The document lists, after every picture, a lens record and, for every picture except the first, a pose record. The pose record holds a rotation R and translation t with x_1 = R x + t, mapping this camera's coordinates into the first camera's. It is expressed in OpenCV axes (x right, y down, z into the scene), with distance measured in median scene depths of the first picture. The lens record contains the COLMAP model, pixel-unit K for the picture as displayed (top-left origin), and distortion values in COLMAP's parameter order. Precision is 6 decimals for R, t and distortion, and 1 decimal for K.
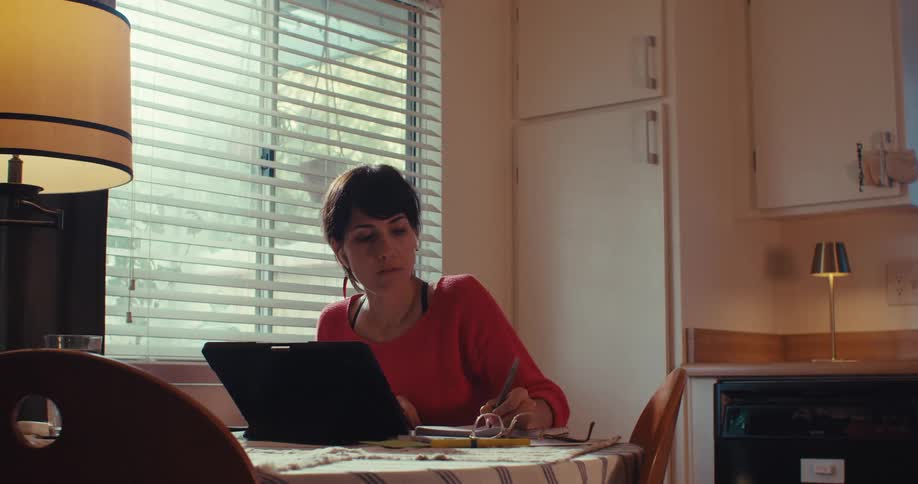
lens RADIAL K [[1383.1, 0, 459.0], [0, 1383.1, 242.0], [0, 0, 1]] dist [0.256021, 0.021315]
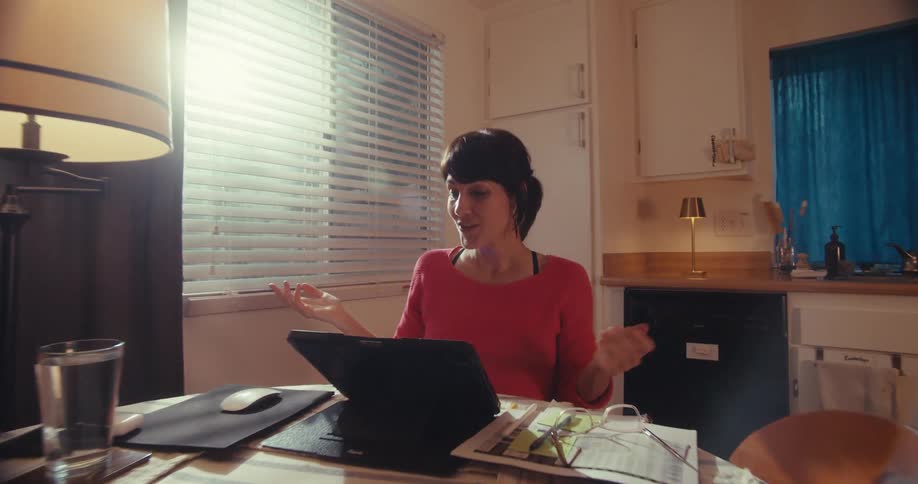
lens RADIAL K [[530.1, 0, 459.0], [0, 530.1, 242.0], [0, 0, 1]] dist [-0.079644, 0.086931]
pose [[0.995838, -0.009893, 0.090603, -0.054443], [0.000371, 0.994523, 0.104522, -0.012169], [-0.091141, -0.104053, 0.990387, 0.433382]]
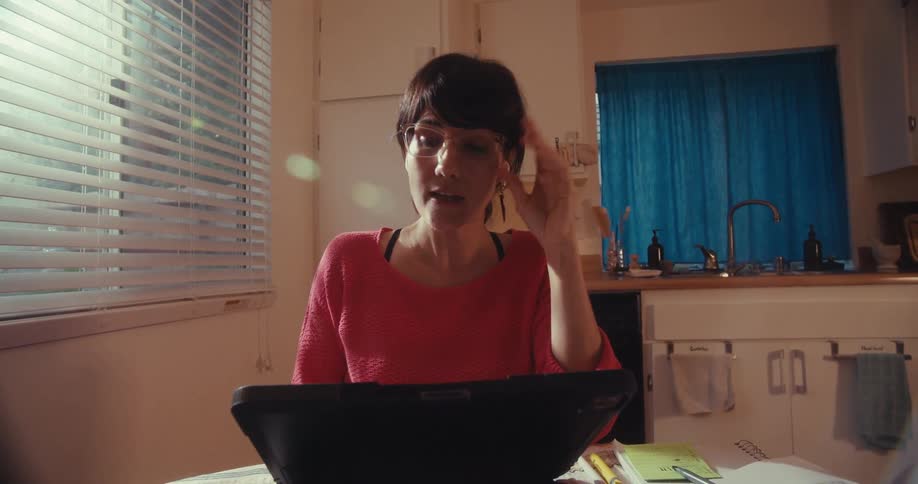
lens RADIAL K [[530.1, 0, 459.0], [0, 530.1, 242.0], [0, 0, 1]] dist [-0.079644, 0.086931]
pose [[0.860490, -0.004427, 0.509449, -0.111908], [-0.032903, 0.997392, 0.064241, 0.012136], [-0.508404, -0.072041, 0.858100, 0.540498]]
